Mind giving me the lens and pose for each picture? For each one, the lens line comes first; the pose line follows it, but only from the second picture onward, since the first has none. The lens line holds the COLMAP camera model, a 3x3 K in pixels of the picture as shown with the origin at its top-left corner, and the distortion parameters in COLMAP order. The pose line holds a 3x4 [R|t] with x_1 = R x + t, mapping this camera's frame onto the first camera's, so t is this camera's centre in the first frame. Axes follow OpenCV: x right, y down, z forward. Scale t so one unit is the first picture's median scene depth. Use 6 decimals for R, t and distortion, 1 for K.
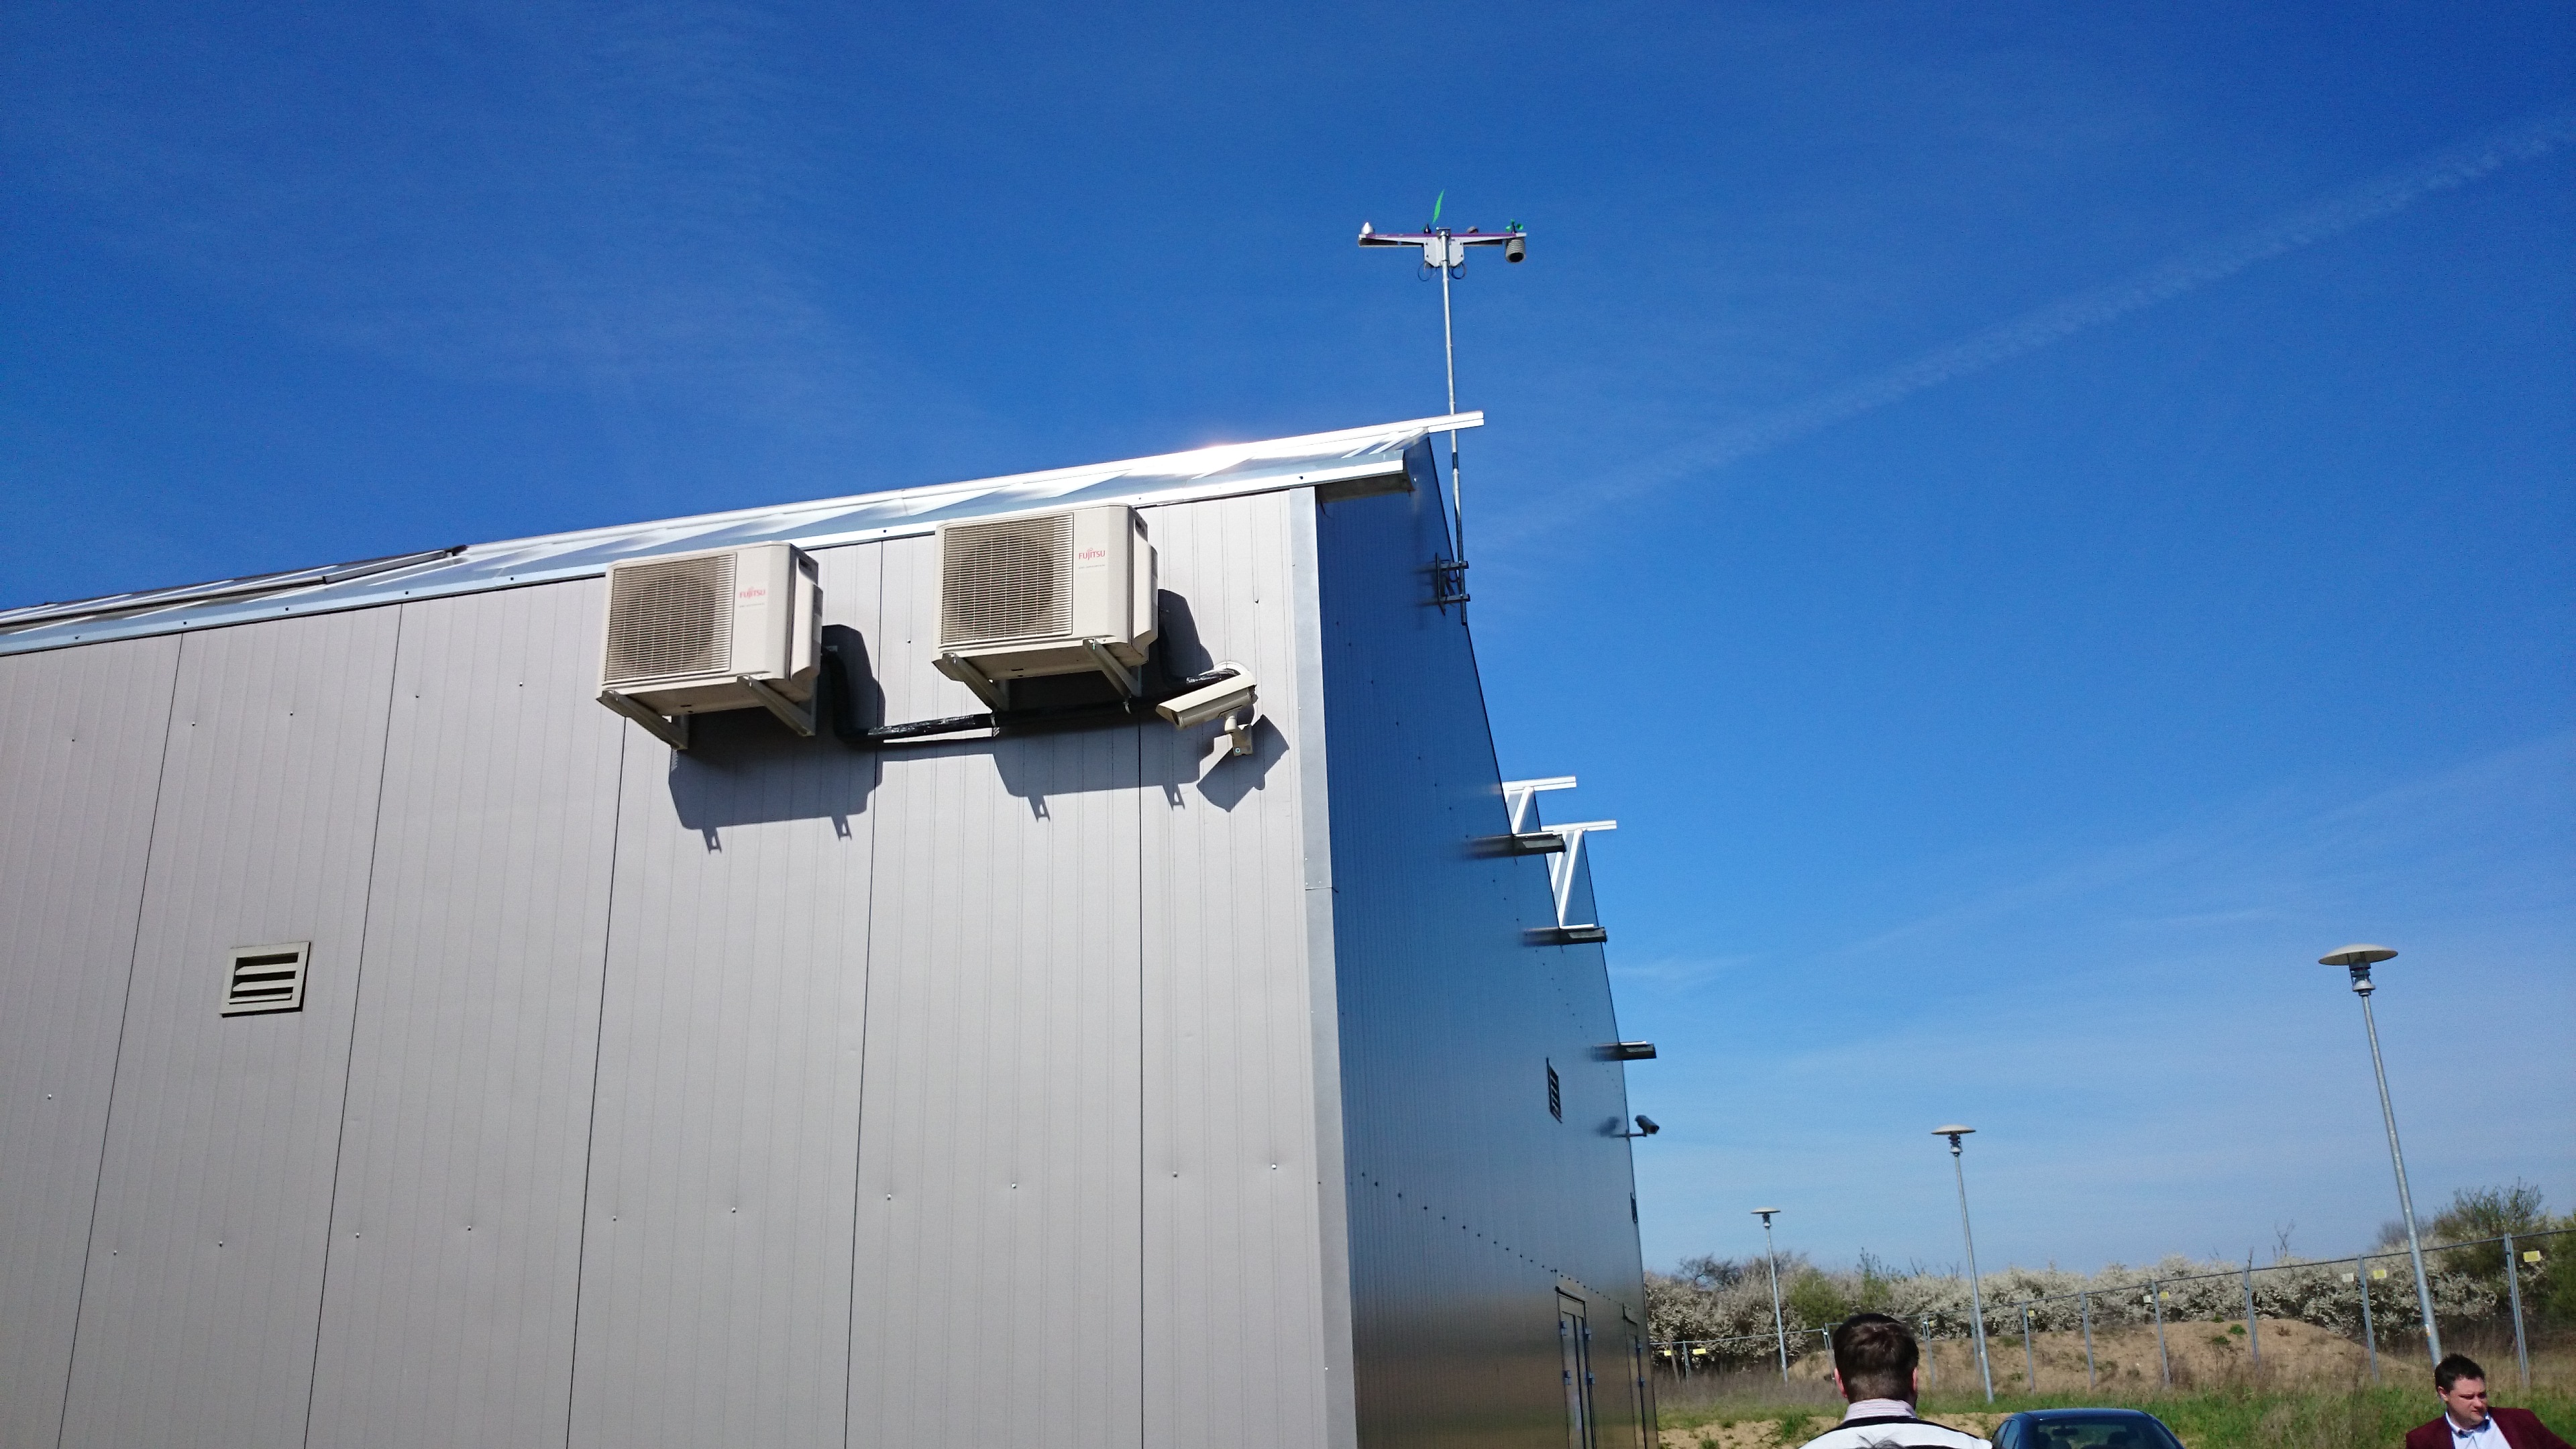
lens RADIAL K [[2011.0, 0, 1280.0], [0, 2011.0, 704.9], [0, 0, 1]] dist [0.053230, -0.001547]
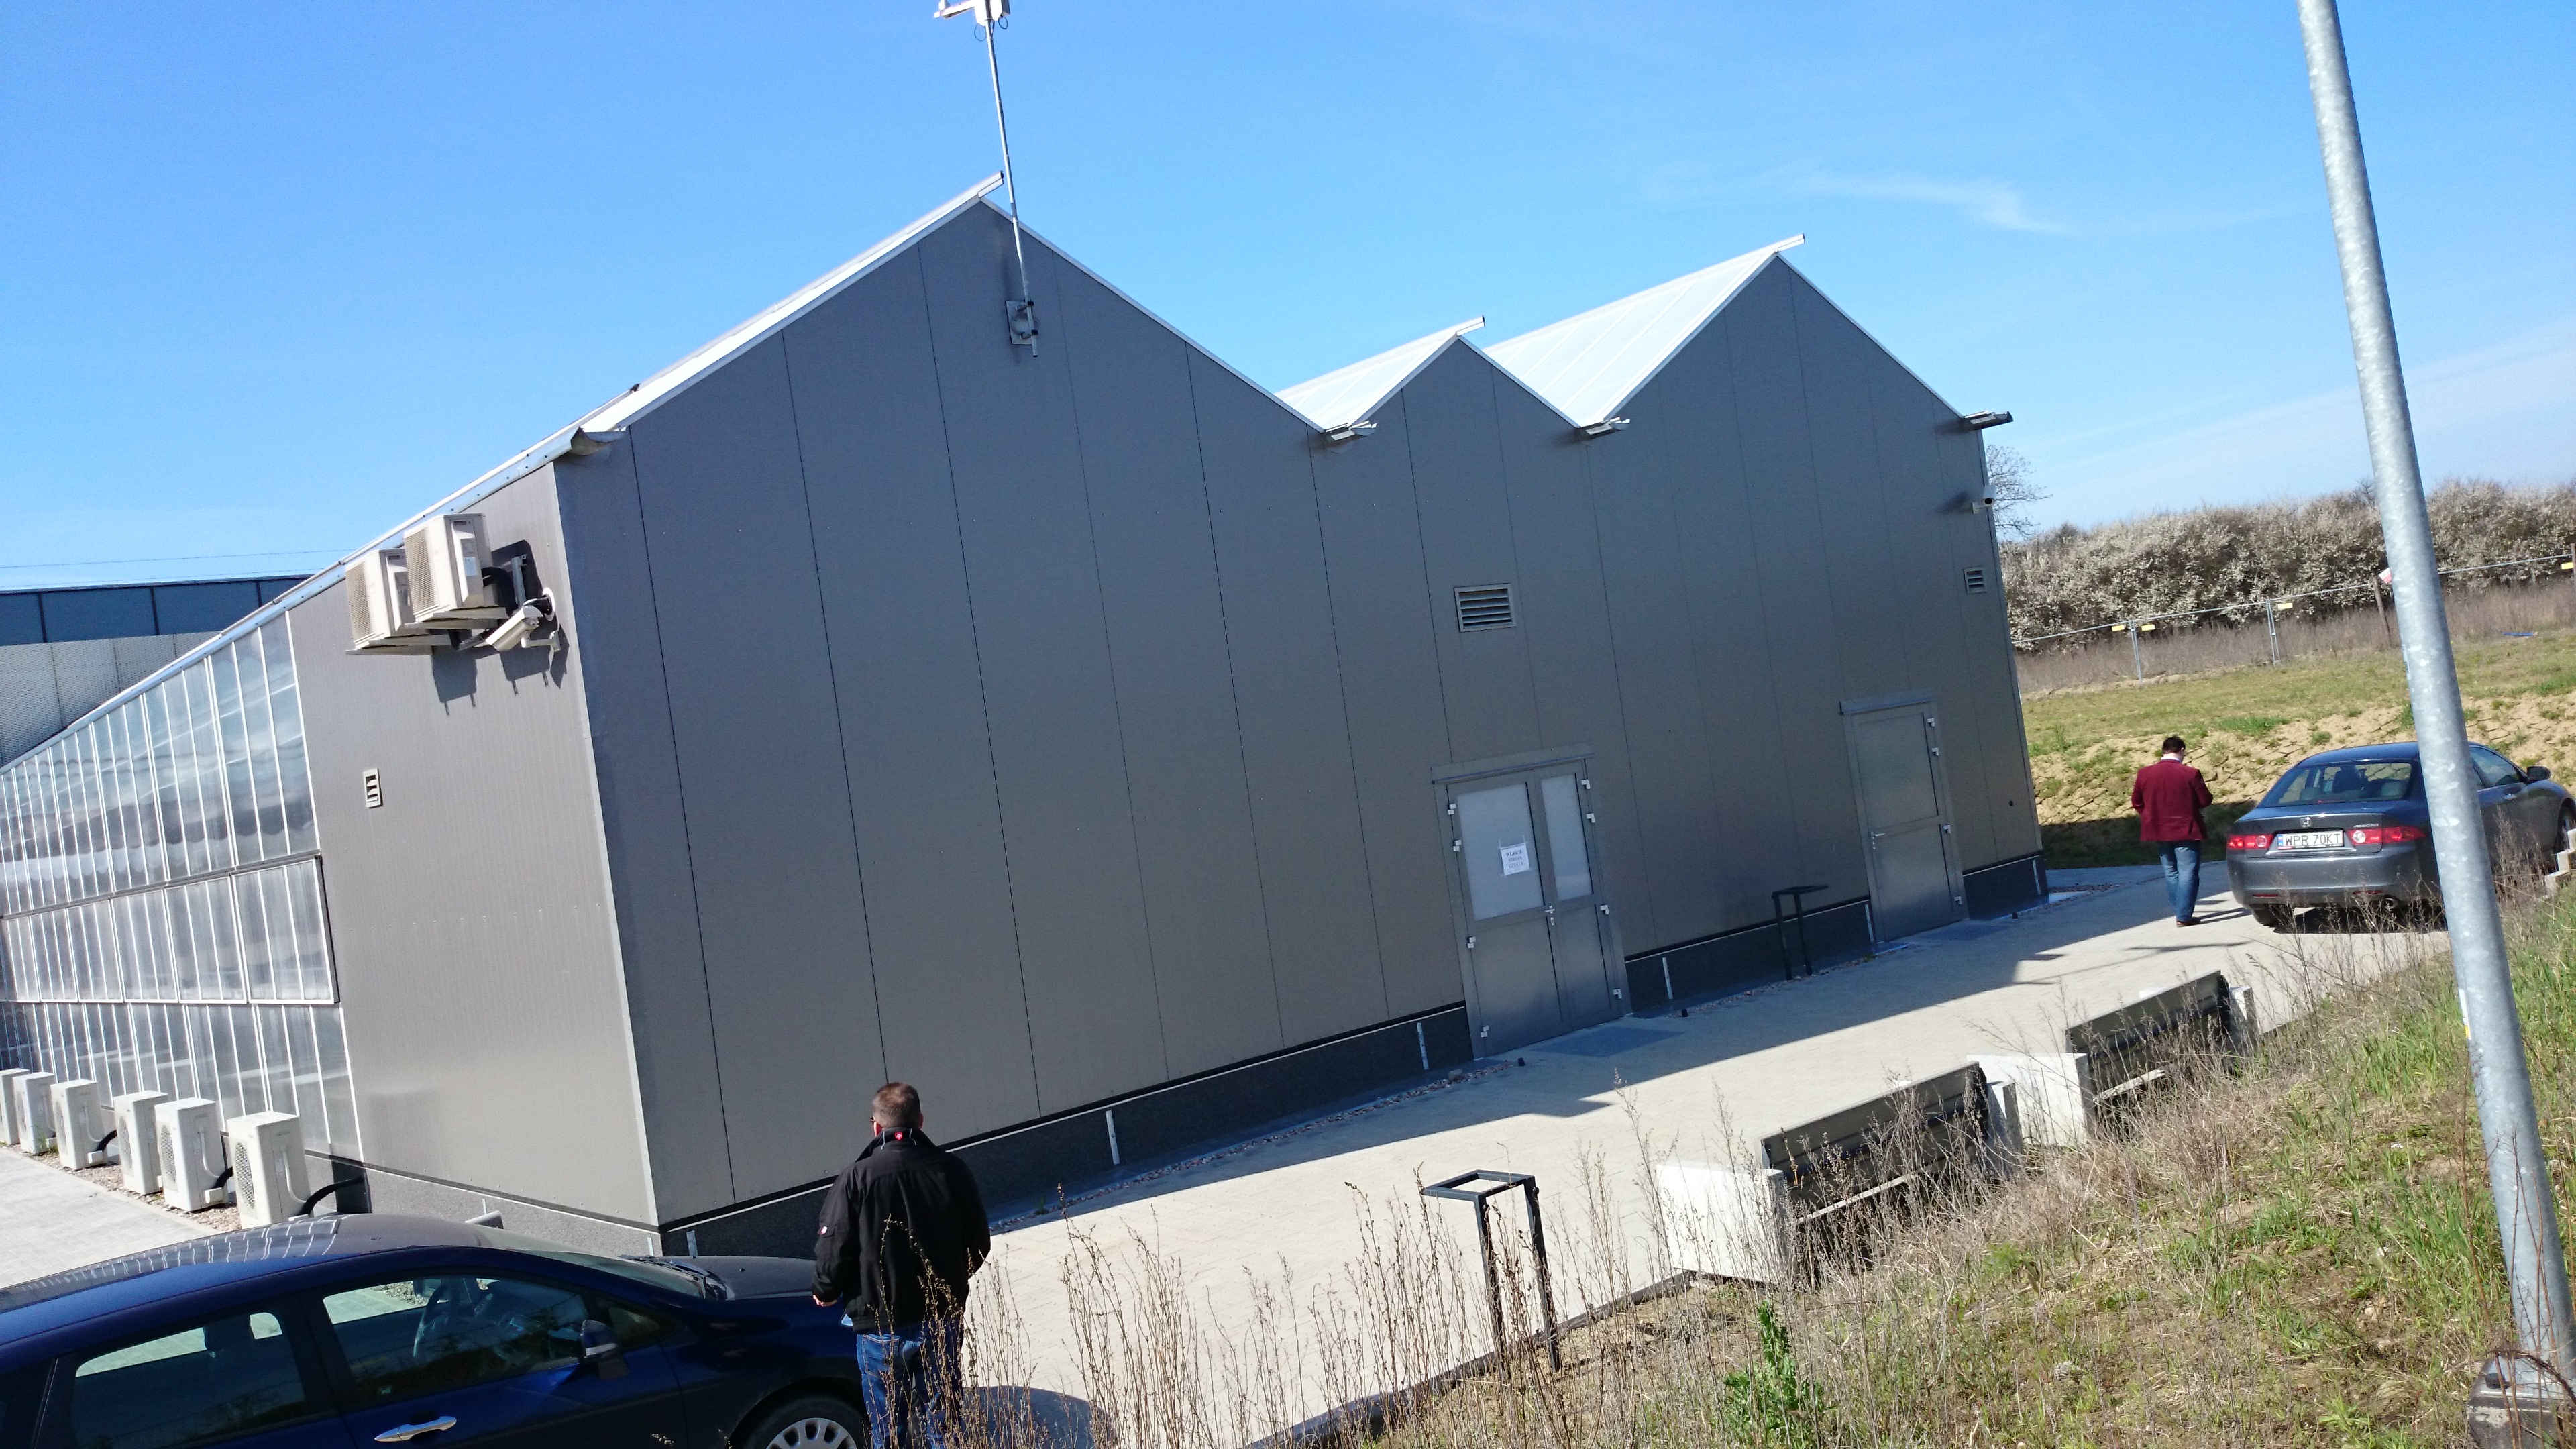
lens RADIAL K [[2024.3, 0, 1281.2], [0, 2024.3, 737.2], [0, 0, 1]] dist [-0.001361, -0.006411]
pose [[0.799687, -0.083135, -0.594633, 1.250316], [0.301552, 0.912012, 0.278031, -0.167658], [0.519198, -0.401651, 0.754394, 0.057536]]
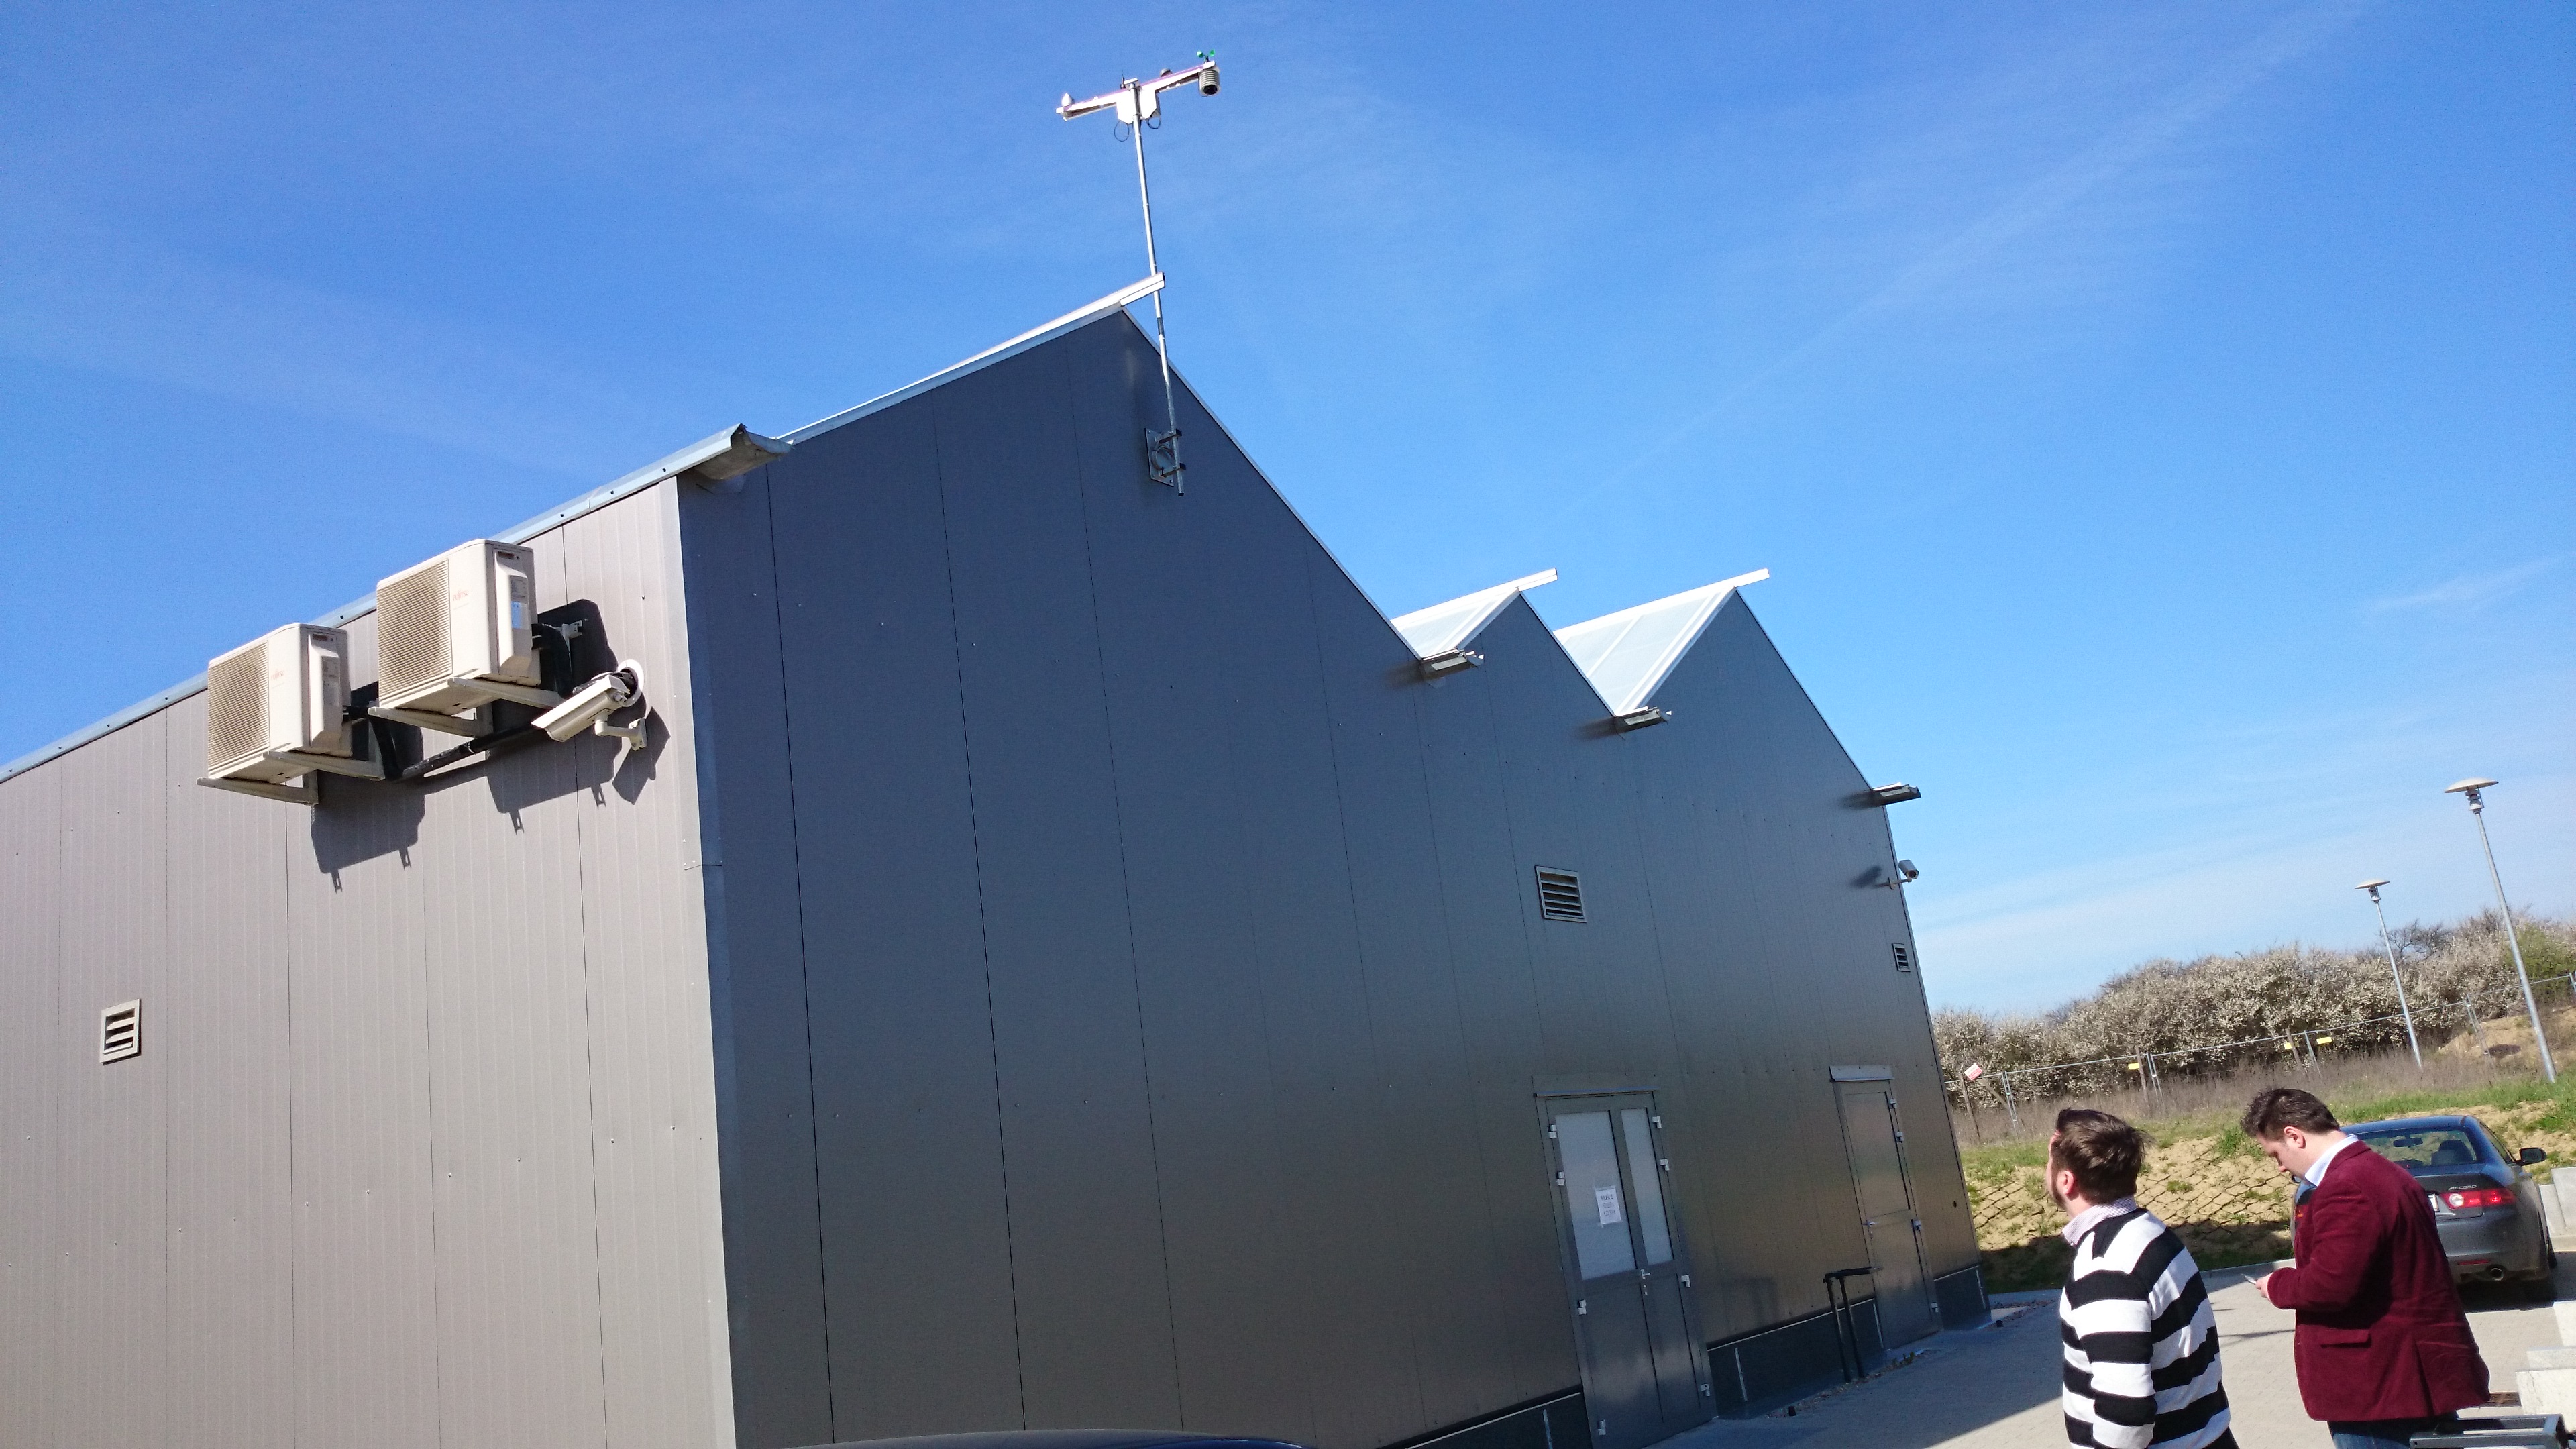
lens RADIAL K [[2049.3, 0, 1288.0], [0, 2049.3, 724.5], [0, 0, 1]] dist [0.016751, -0.000467]
pose [[0.931980, -0.167259, -0.321618, 0.595077], [0.207037, 0.973856, 0.093487, -0.016789], [0.297573, -0.153715, 0.942243, 0.065682]]
